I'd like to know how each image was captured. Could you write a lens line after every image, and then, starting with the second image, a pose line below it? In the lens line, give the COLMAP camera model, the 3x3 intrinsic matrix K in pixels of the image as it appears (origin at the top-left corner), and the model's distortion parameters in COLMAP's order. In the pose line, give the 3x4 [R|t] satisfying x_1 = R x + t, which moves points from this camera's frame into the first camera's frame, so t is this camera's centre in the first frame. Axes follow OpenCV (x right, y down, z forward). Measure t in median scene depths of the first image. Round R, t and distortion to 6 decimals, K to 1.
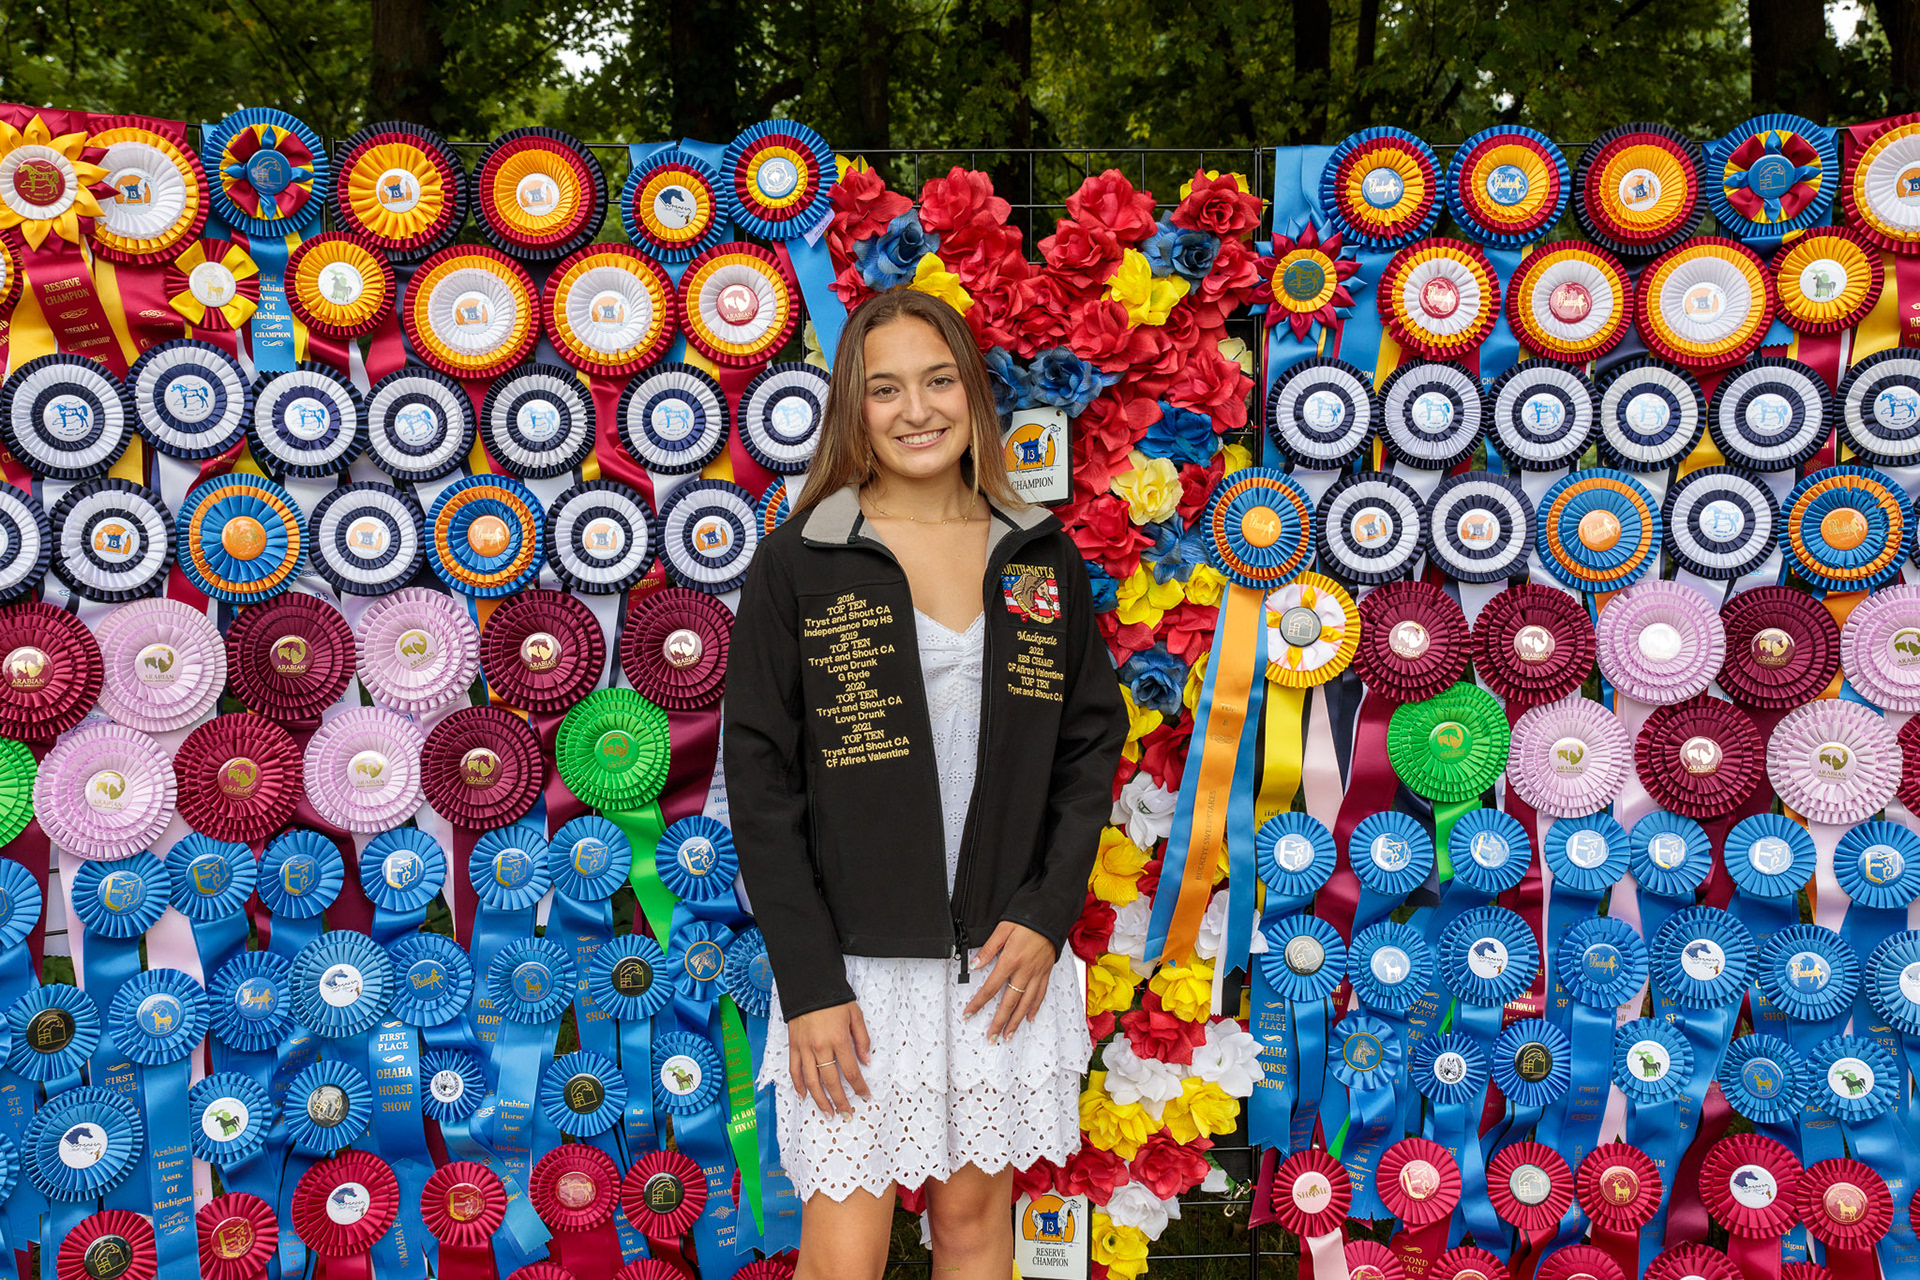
lens RADIAL K [[1855.9, 0, 953.6], [0, 1855.9, 626.9], [0, 0, 1]] dist [-0.015409, 0.016448]
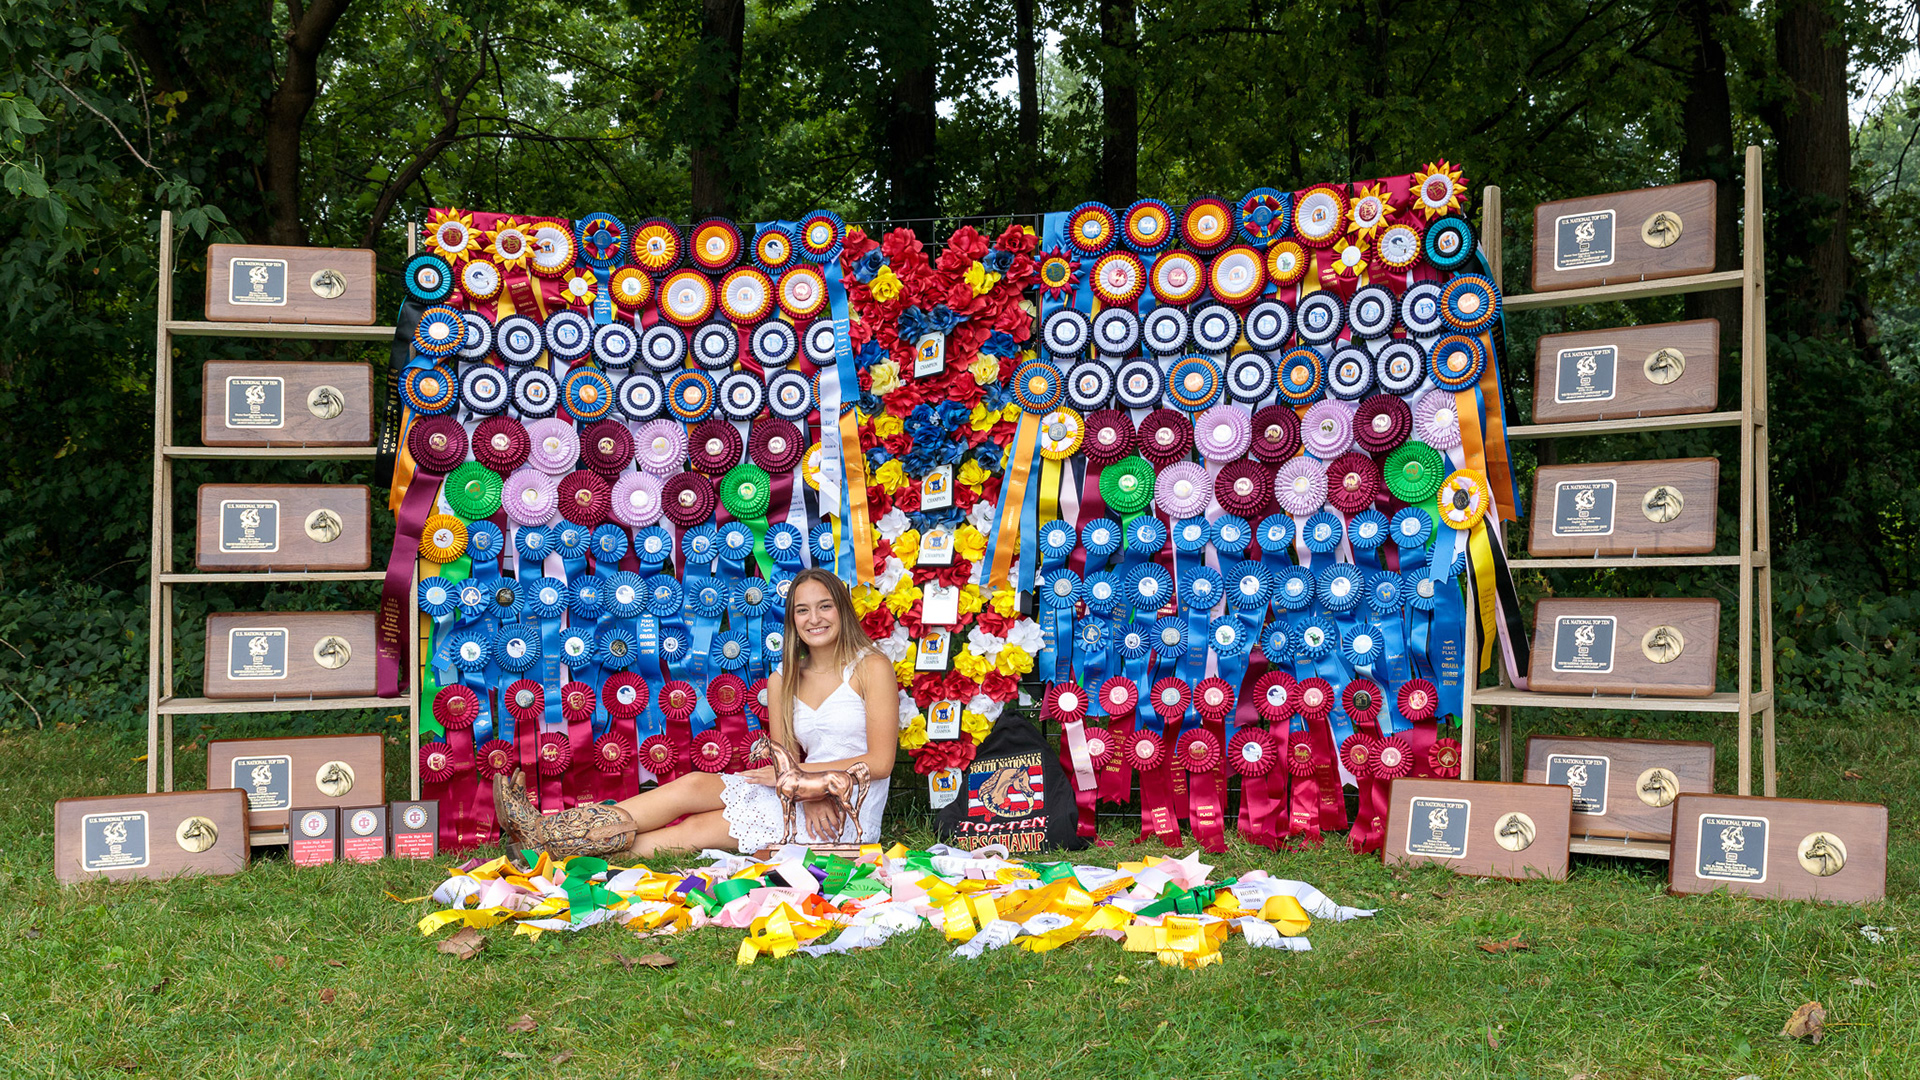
lens RADIAL K [[1629.8, 0, 968.0], [0, 1629.8, 569.2], [0, 0, 1]] dist [-0.029736, 0.014394]
pose [[0.988489, -0.007368, -0.151110, 0.376005], [-0.004762, 0.996804, -0.079748, 0.315819], [0.151215, 0.079550, 0.985295, -0.878587]]
